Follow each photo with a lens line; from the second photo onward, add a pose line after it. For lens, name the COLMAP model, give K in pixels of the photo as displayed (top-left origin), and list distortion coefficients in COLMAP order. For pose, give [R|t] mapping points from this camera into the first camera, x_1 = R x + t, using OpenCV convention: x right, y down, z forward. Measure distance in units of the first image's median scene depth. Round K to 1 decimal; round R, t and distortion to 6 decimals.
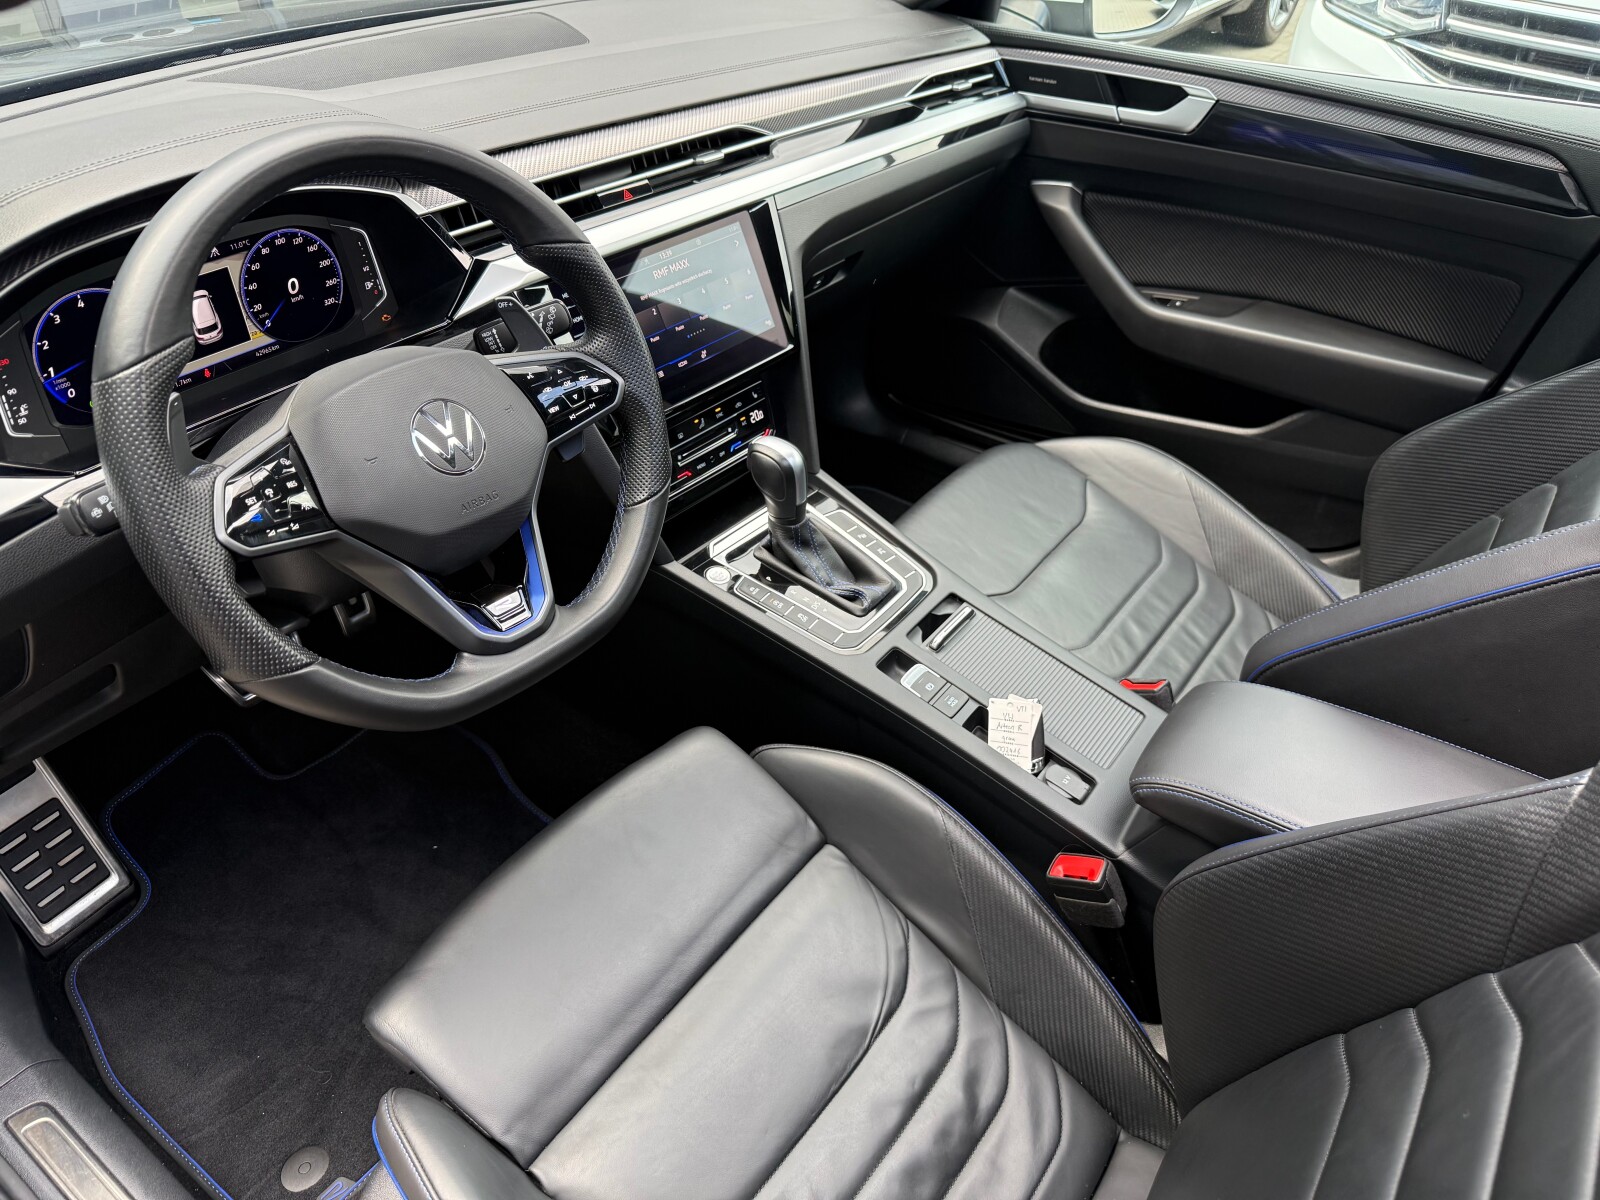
lens RADIAL K [[1110.6, 0, 804.8], [0, 1110.6, 606.8], [0, 0, 1]] dist [0.046801, -0.055717]
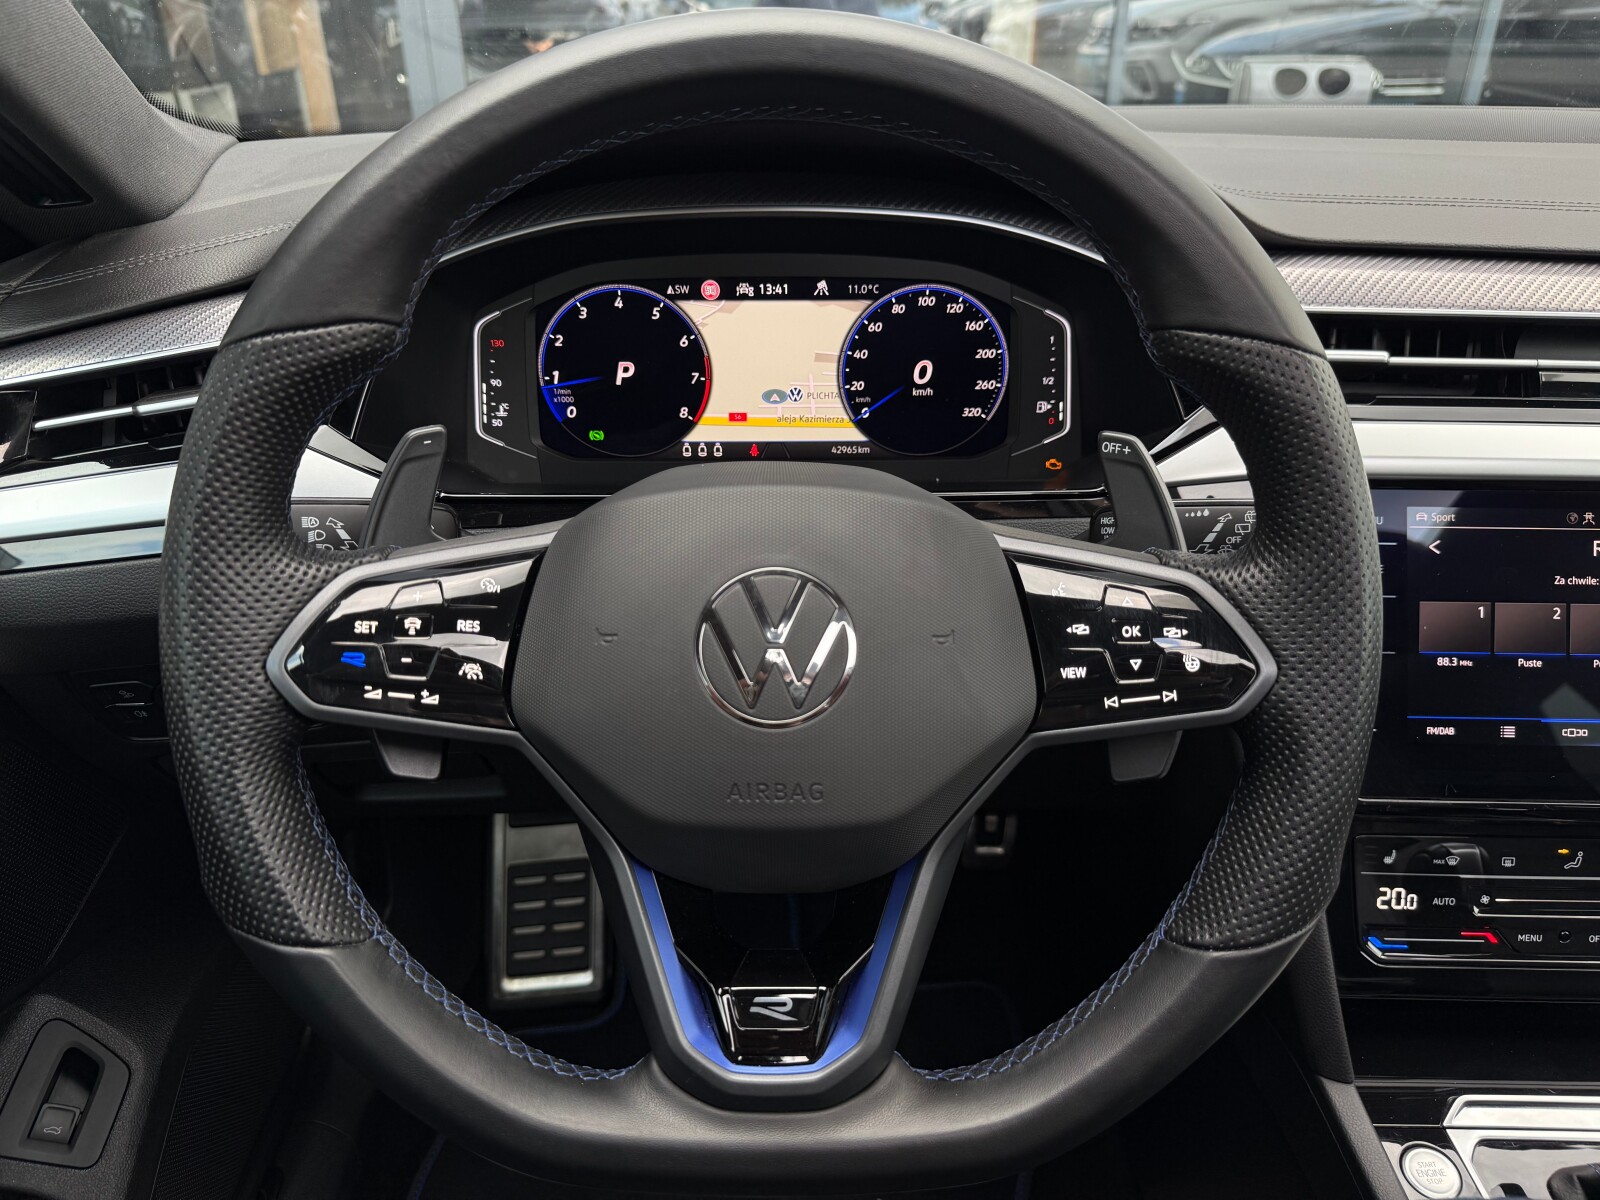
lens RADIAL K [[1110.6, 0, 824.3], [0, 1110.6, 625.3], [0, 0, 1]] dist [0.046801, -0.055717]
pose [[0.613662, 0.357912, -0.703789, 0.016480], [-0.478346, 0.877684, 0.029257, -0.148413], [0.628175, 0.318701, 0.709807, 0.551165]]
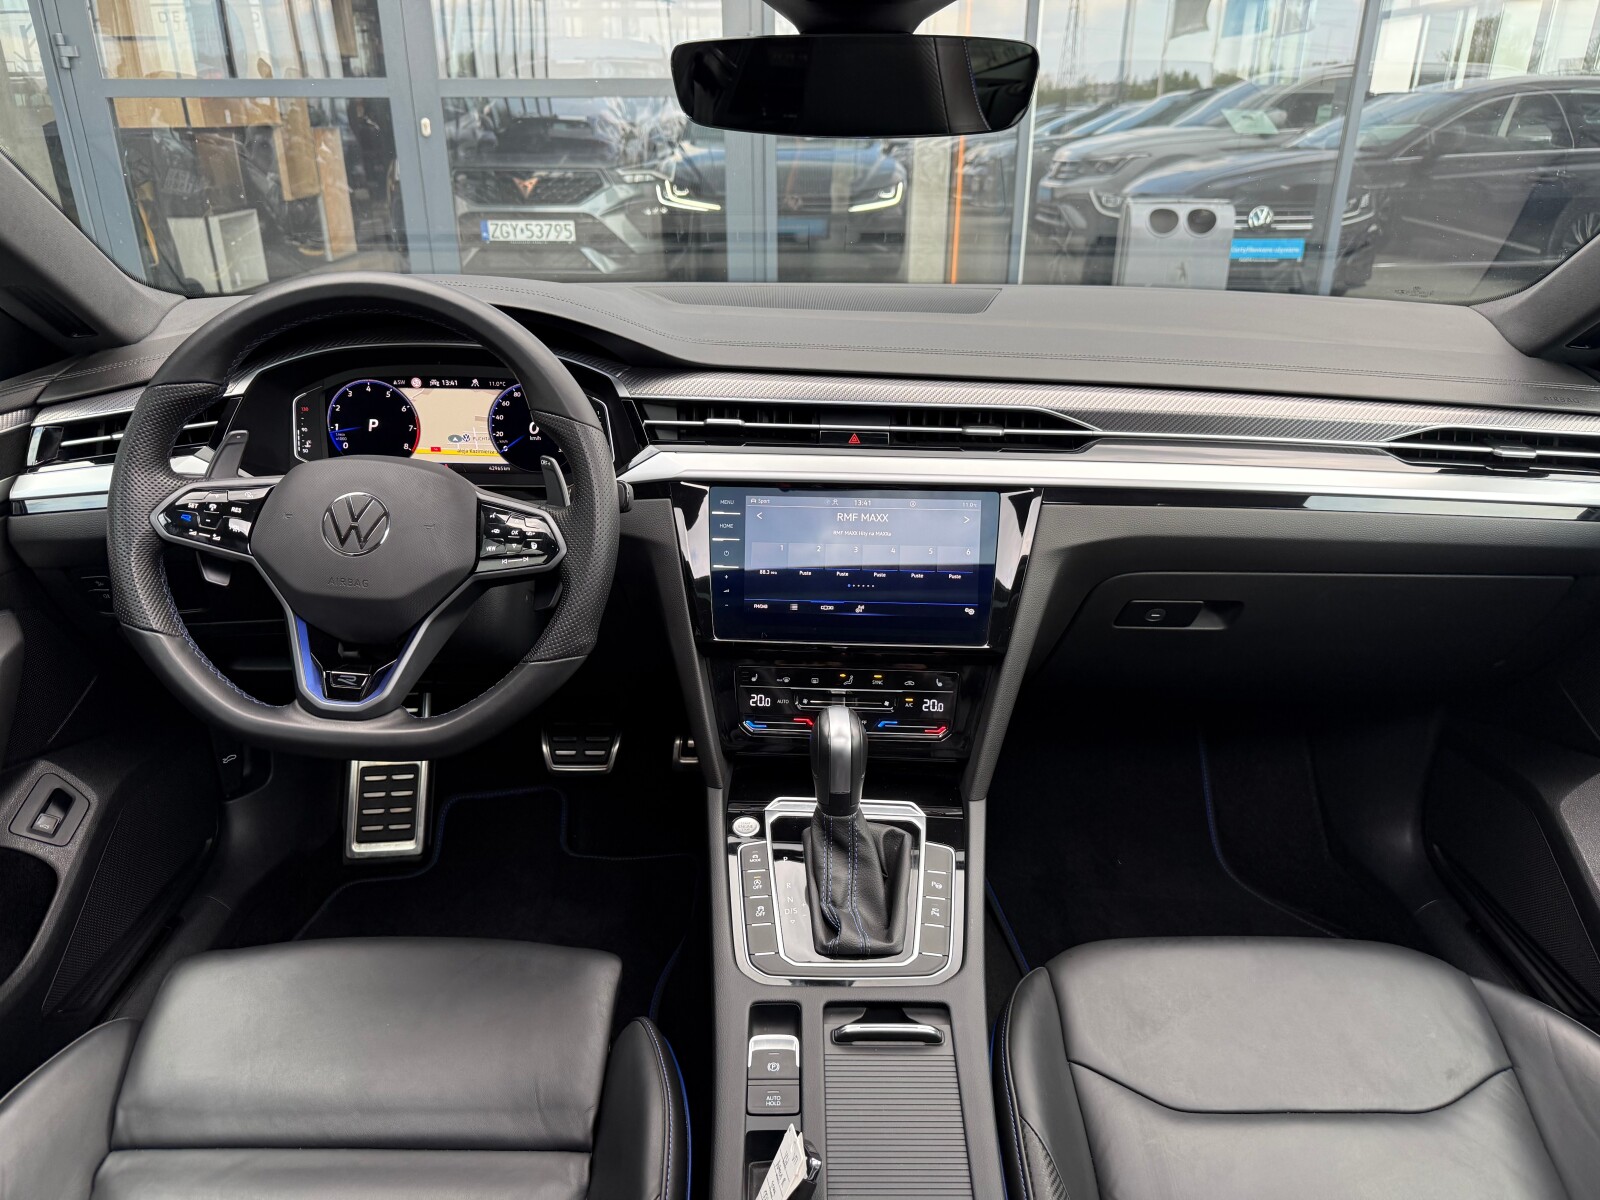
lens RADIAL K [[1110.6, 0, 845.1], [0, 1110.6, 628.1], [0, 0, 1]] dist [0.046801, -0.055717]
pose [[0.607177, 0.307079, -0.732829, 0.714922], [-0.489759, 0.870900, -0.040849, -0.211263], [0.625677, 0.383712, 0.679186, 0.466347]]
